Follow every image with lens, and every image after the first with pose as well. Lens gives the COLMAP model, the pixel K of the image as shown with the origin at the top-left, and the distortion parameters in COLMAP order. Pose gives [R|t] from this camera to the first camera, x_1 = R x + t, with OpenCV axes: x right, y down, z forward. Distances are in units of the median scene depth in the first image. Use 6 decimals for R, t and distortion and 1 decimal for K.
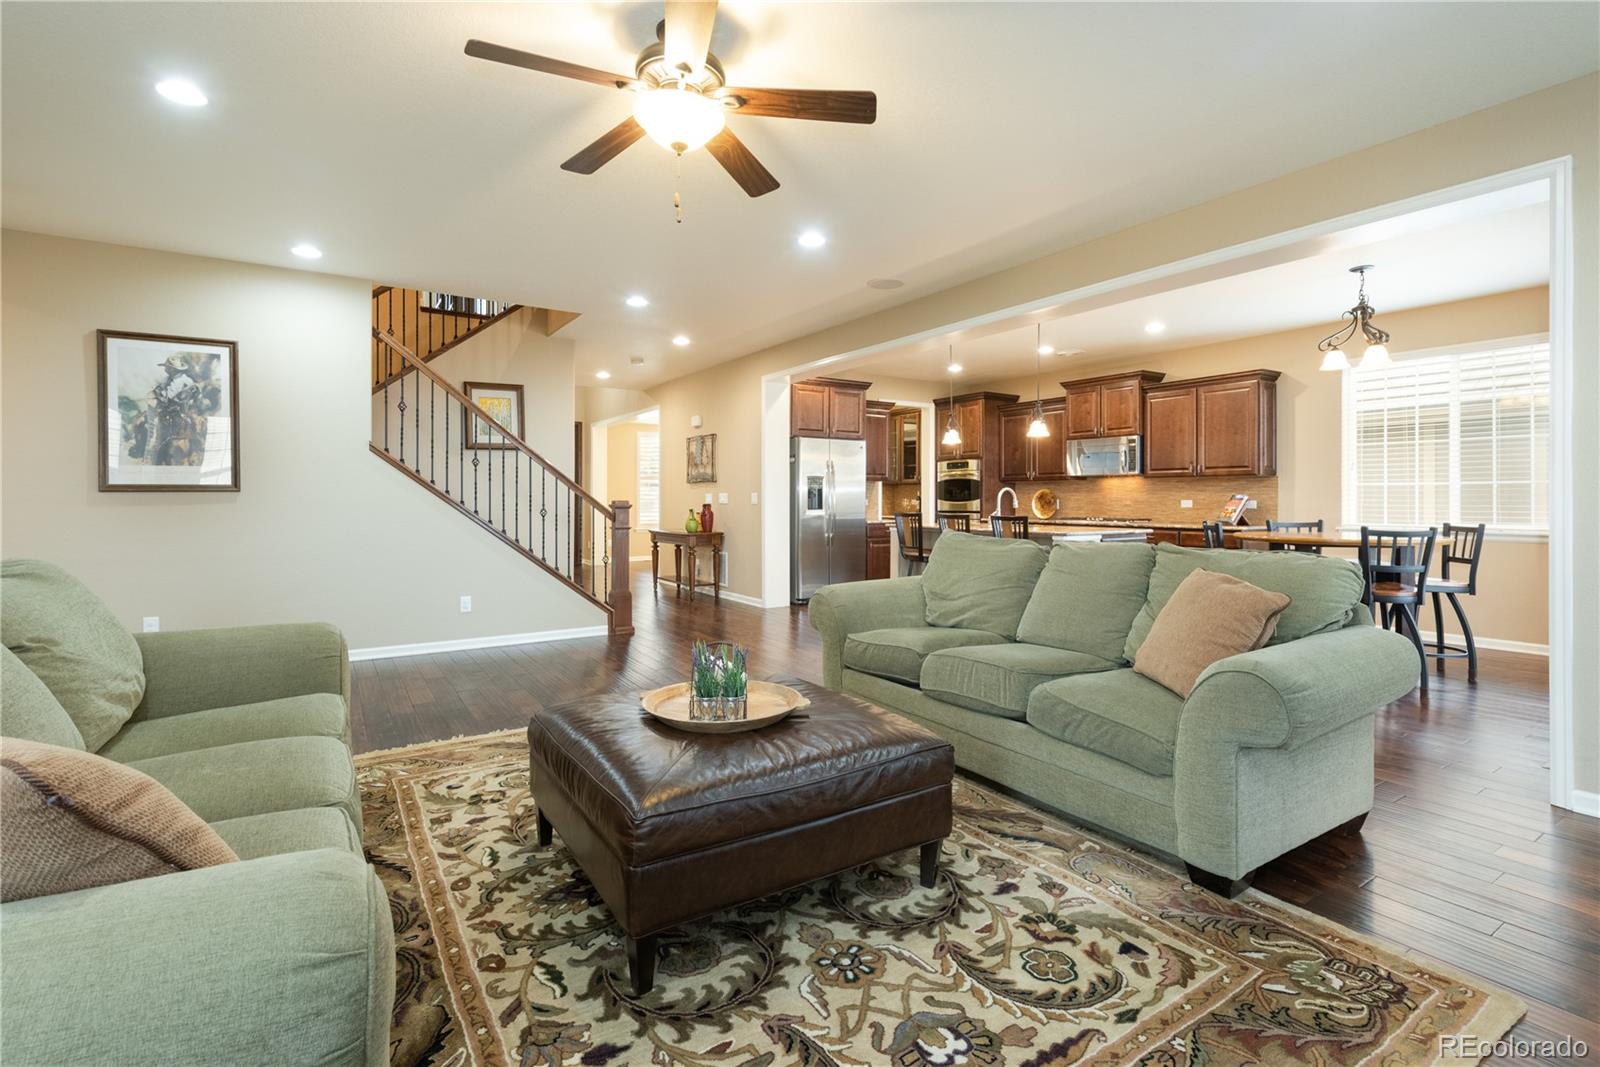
lens RADIAL K [[708.0, 0, 786.1], [0, 708.0, 503.8], [0, 0, 1]] dist [-0.001007, -0.000067]
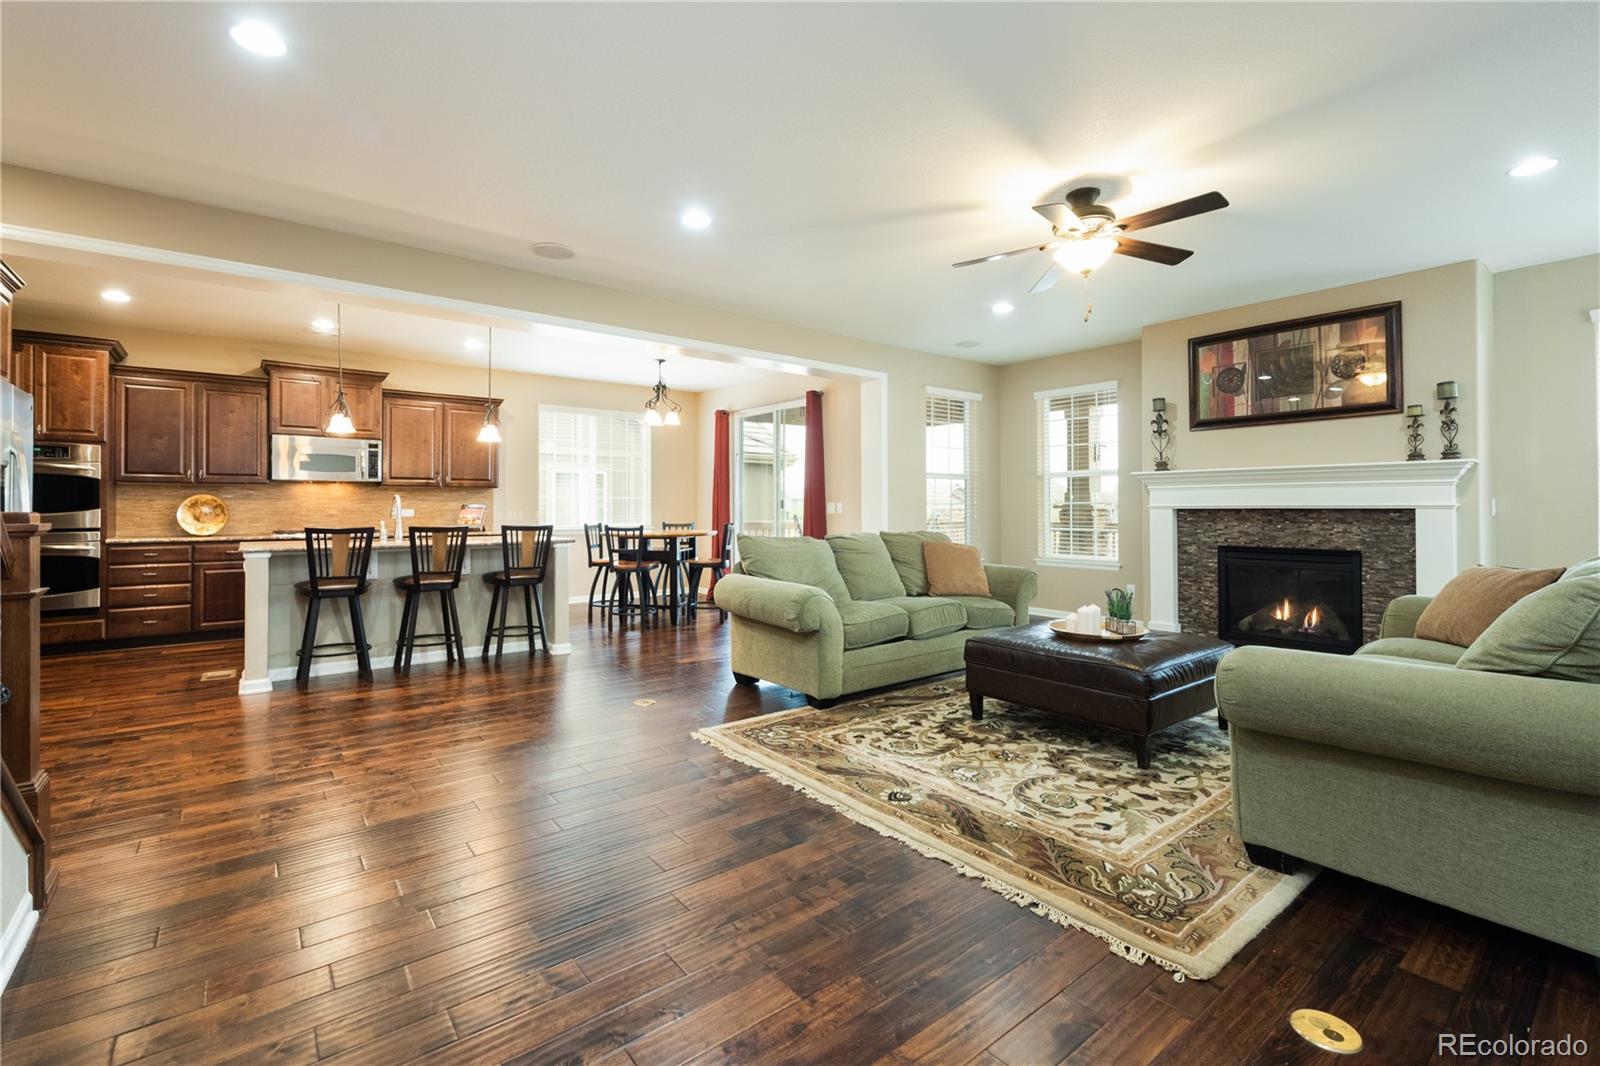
lens RADIAL K [[727.4, 0, 773.6], [0, 727.4, 501.3], [0, 0, 1]] dist [-0.003606, -0.000259]
pose [[-0.081689, 0.009278, 0.996615, -0.559432], [0.008288, 0.999928, -0.008629, -0.003341], [-0.996623, 0.007555, -0.081760, 0.613984]]
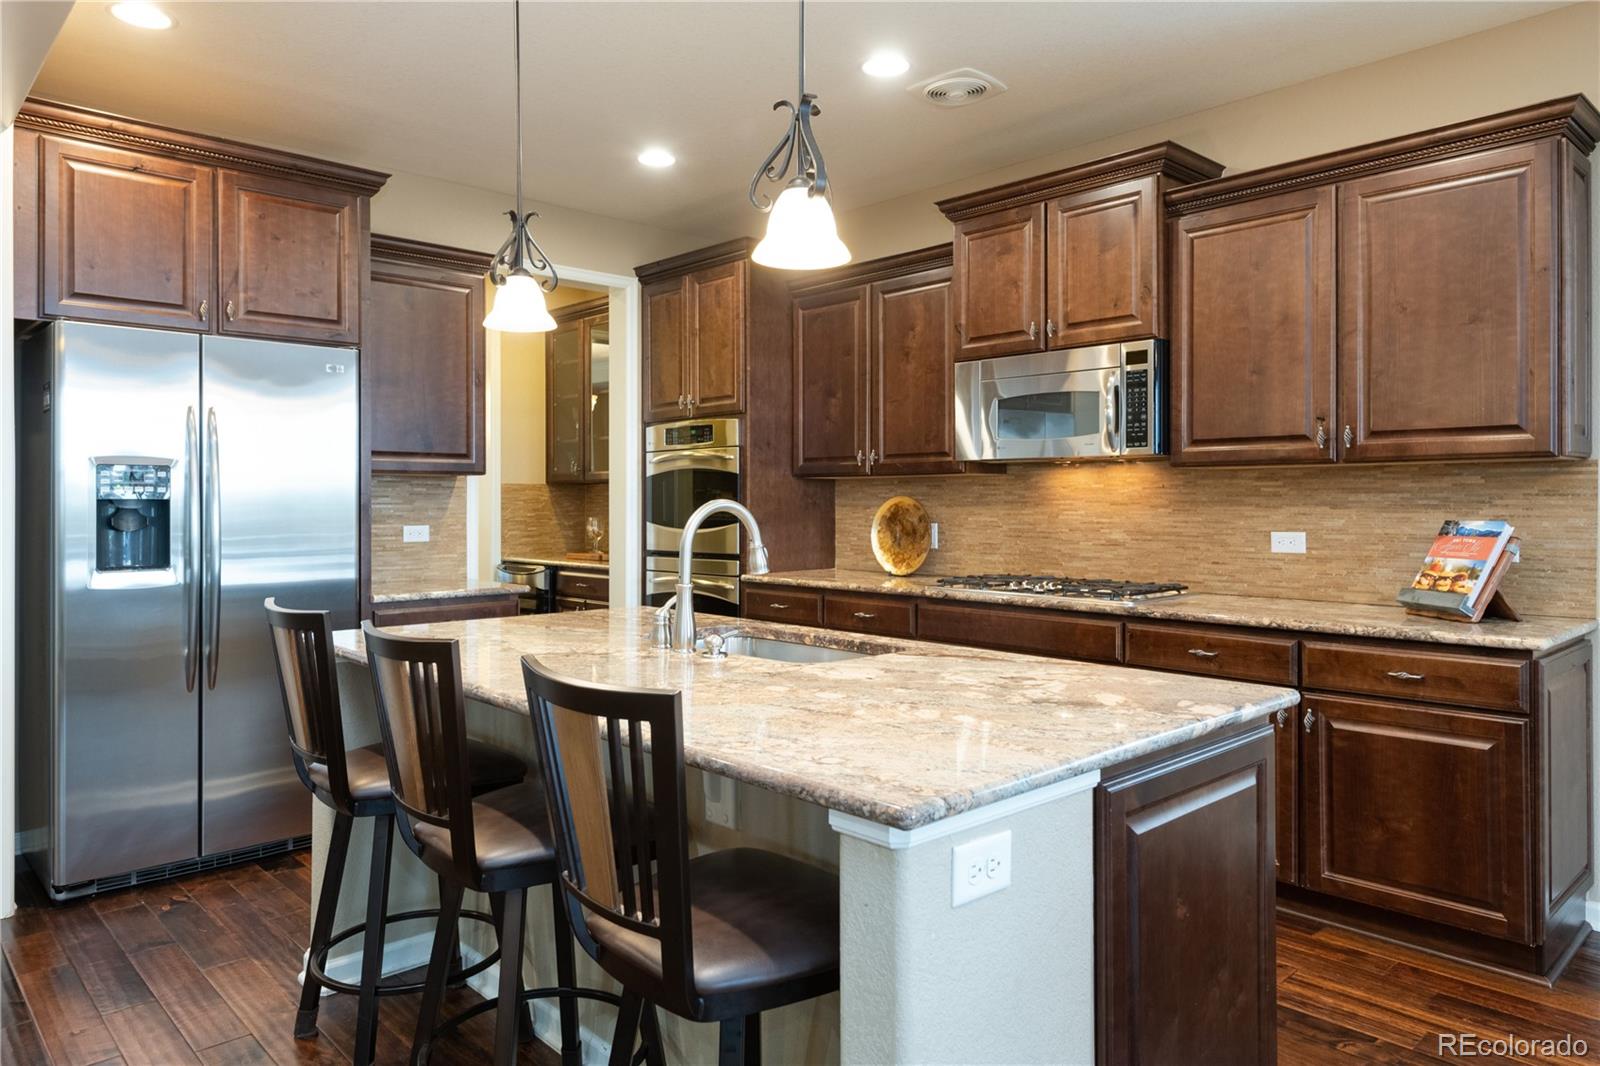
lens RADIAL K [[1019.1, 0, 783.0], [0, 1019.1, 505.2], [0, 0, 1]] dist [0.011308, -0.007309]
pose [[0.981159, -0.003106, 0.193177, 0.255719], [0.003943, 0.999984, -0.003948, -0.018715], [-0.193162, 0.004636, 0.981156, 0.618962]]
